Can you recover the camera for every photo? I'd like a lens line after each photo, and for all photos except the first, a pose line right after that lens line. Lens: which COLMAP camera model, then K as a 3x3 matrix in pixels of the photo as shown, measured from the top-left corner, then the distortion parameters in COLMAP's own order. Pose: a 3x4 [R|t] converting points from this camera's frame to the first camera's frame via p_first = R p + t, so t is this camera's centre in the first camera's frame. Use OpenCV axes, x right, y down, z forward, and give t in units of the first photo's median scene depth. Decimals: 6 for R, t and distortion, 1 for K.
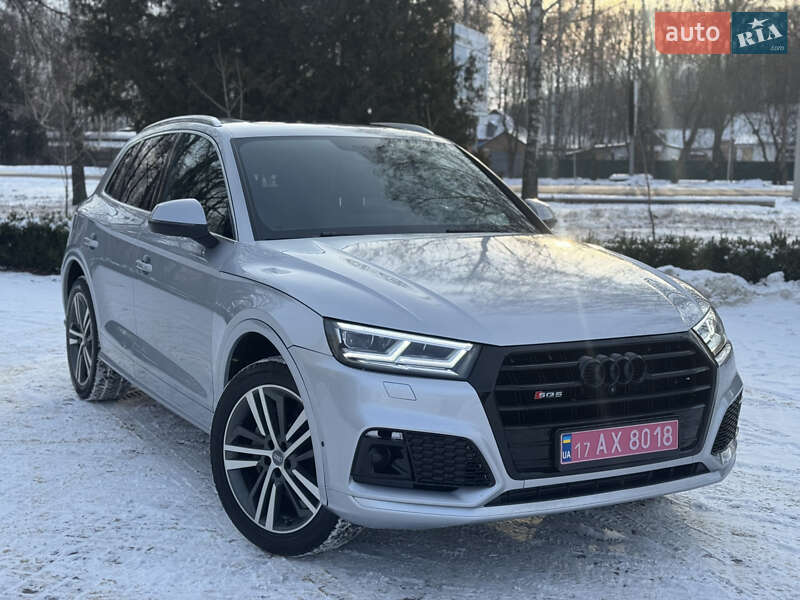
lens RADIAL K [[1111.4, 0, 403.9], [0, 1111.4, 303.7], [0, 0, 1]] dist [0.120008, 0.000000]
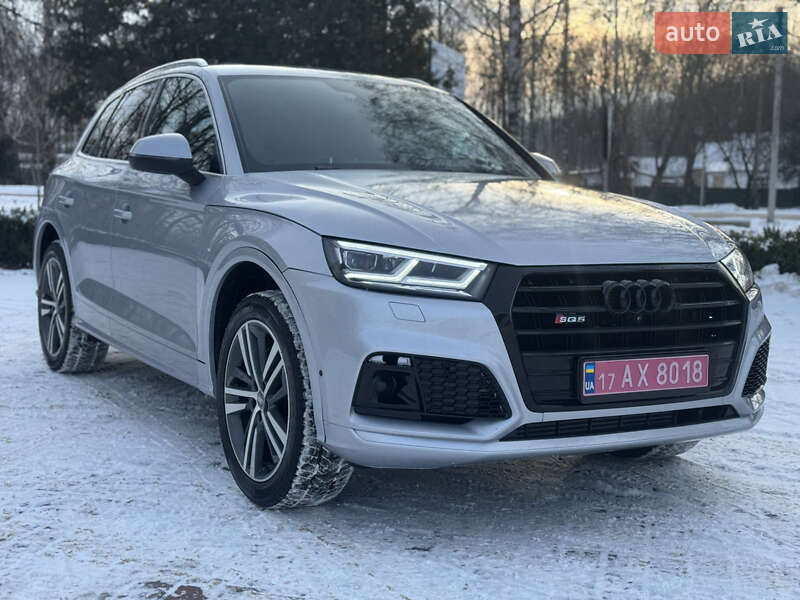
lens RADIAL K [[1111.4, 0, 396.5], [0, 1111.4, 295.6], [0, 0, 1]] dist [0.120008, 0.000000]
pose [[0.999822, 0.004615, 0.018296, -0.022966], [-0.004007, 0.999444, -0.033111, 0.071175], [-0.018438, 0.033032, 0.999284, 0.068091]]
